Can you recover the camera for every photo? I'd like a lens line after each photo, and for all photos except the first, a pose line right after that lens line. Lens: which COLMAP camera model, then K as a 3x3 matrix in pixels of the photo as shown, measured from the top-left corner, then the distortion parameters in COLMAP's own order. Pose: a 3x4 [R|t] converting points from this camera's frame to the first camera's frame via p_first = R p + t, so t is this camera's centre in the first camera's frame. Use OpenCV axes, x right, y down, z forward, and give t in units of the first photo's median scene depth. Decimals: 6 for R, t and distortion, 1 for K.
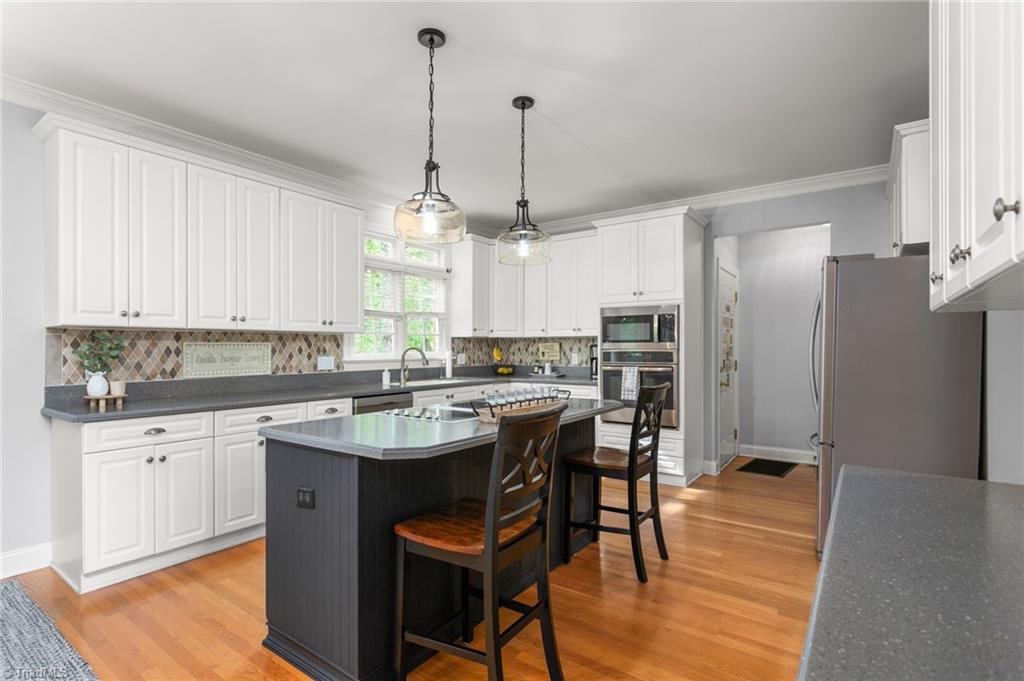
lens RADIAL K [[490.9, 0, 508.8], [0, 490.9, 348.6], [0, 0, 1]] dist [-0.001541, 0.001760]
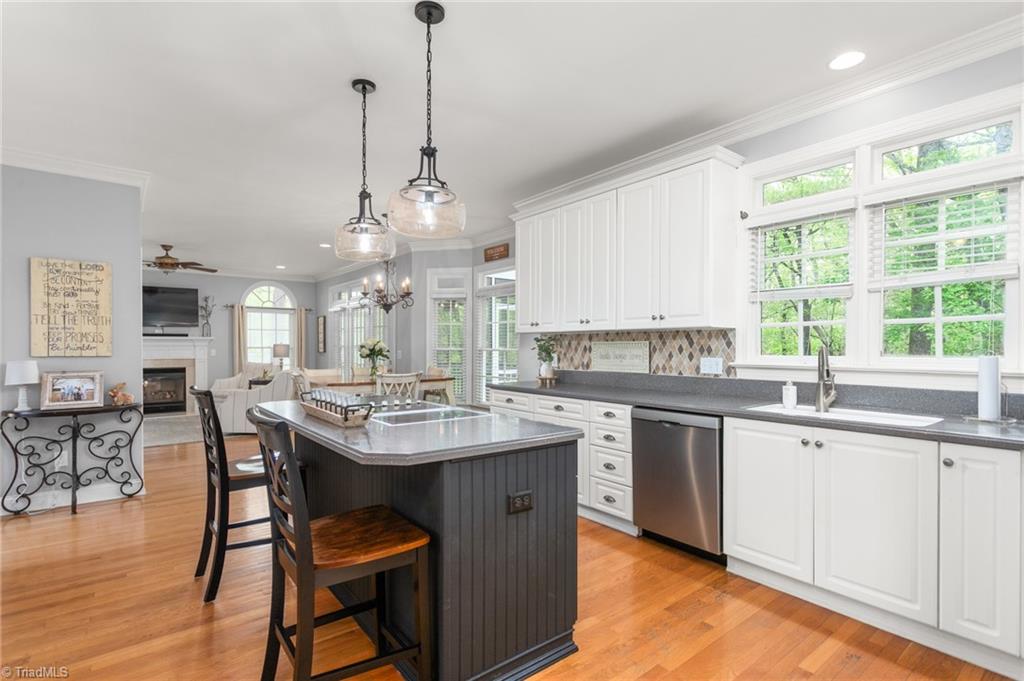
lens RADIAL K [[490.9, 0, 508.1], [0, 490.9, 343.8], [0, 0, 1]] dist [-0.001541, 0.001760]
pose [[-0.275080, -0.001510, -0.961420, 0.480912], [-0.002258, 0.999997, -0.000925, -0.004542], [0.961419, 0.001917, -0.275082, 0.894880]]
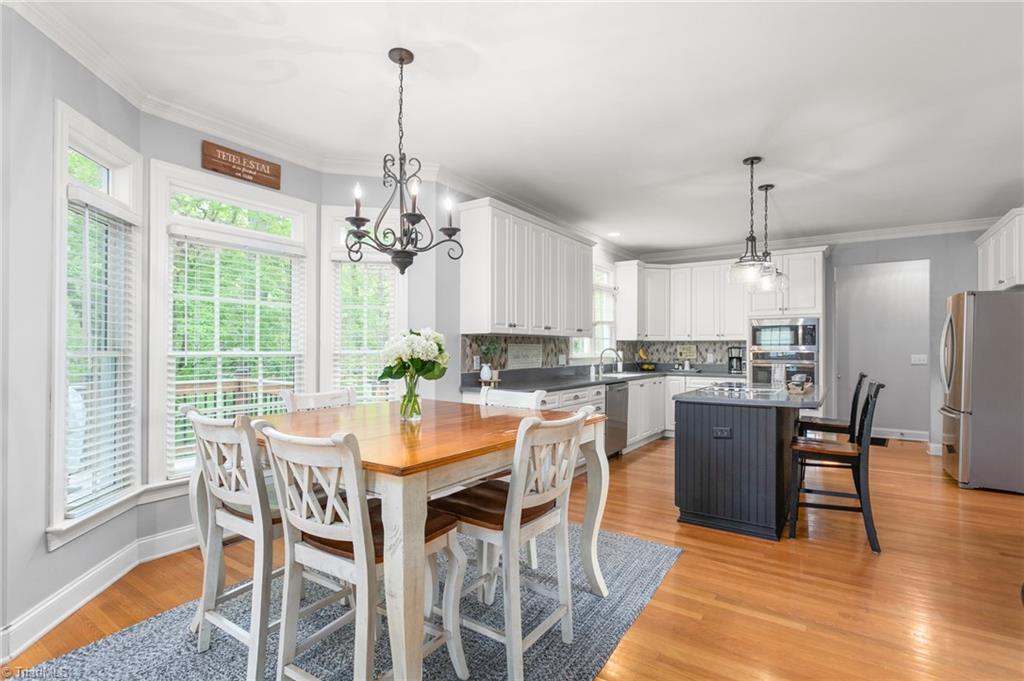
lens RADIAL K [[490.9, 0, 511.6], [0, 490.9, 342.4], [0, 0, 1]] dist [-0.001541, 0.001760]
pose [[0.999477, 0.005782, 0.031812, -0.548741], [-0.005321, 0.999880, -0.014563, 0.002589], [-0.031893, 0.014386, 0.999388, -0.332467]]
